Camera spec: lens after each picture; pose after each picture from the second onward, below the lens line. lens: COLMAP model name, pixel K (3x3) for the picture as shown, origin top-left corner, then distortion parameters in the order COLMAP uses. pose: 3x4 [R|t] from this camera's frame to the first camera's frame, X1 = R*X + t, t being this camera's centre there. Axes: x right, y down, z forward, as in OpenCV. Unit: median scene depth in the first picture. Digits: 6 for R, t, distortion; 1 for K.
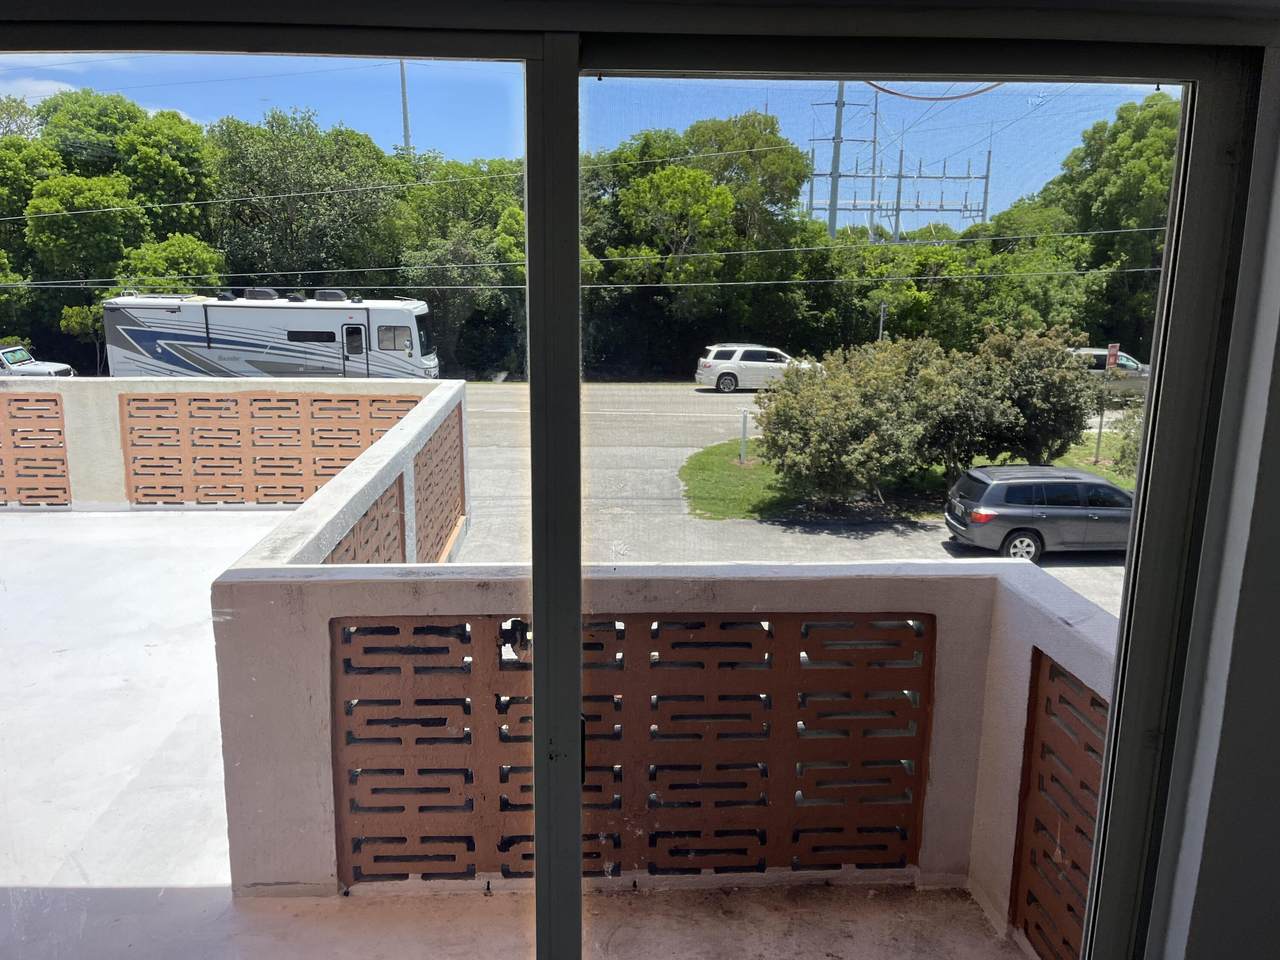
lens RADIAL K [[979.8, 0, 640.0], [0, 979.8, 480.0], [0, 0, 1]] dist [0.094467, -0.000243]
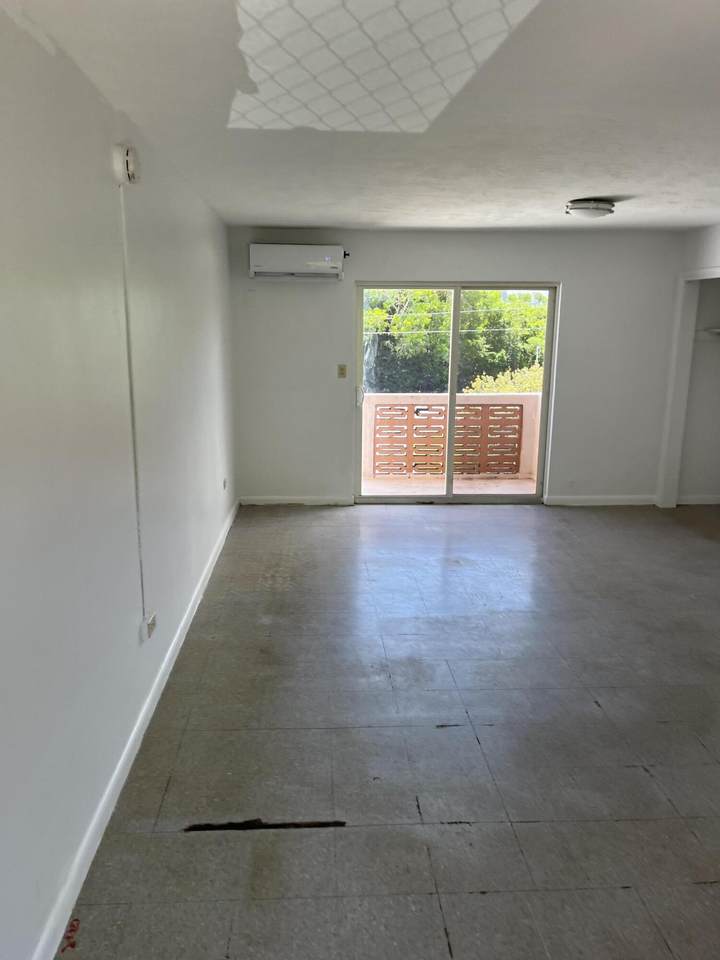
lens RADIAL K [[734.8, 0, 360.0], [0, 734.8, 480.0], [0, 0, 1]] dist [0.094467, -0.000243]
pose [[0.999999, 0.000262, -0.001014, -0.020895], [-0.000265, 0.999996, -0.002859, 0.025930], [0.001013, 0.002859, 0.999995, -0.115467]]
